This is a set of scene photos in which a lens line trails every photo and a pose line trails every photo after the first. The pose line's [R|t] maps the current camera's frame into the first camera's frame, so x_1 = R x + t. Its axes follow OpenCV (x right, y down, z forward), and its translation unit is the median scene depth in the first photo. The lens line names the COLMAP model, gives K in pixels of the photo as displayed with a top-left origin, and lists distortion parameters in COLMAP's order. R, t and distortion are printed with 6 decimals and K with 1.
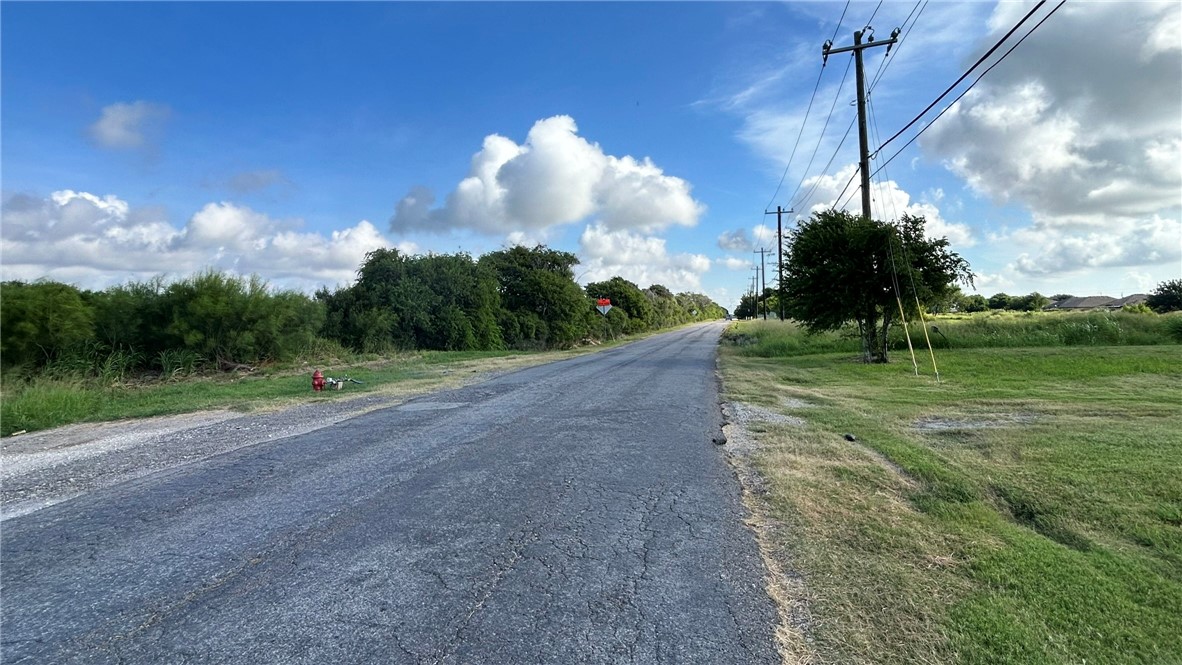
lens RADIAL K [[659.6, 0, 591.0], [0, 659.6, 332.5], [0, 0, 1]] dist [-0.000952, -0.001270]
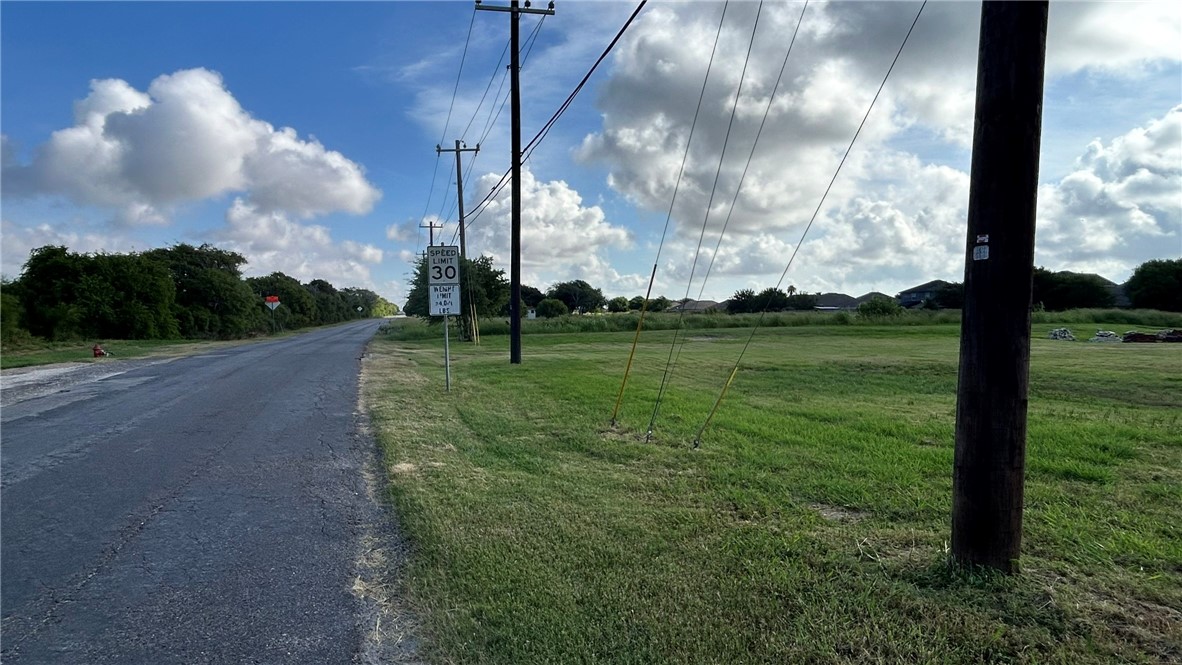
lens RADIAL K [[714.6, 0, 589.4], [0, 714.6, 353.0], [0, 0, 1]] dist [0.026150, -0.001633]
pose [[0.894281, -0.011593, 0.447355, -0.048545], [-0.002247, 0.999535, 0.030394, 0.007510], [-0.447499, -0.028186, 0.893840, -0.350204]]
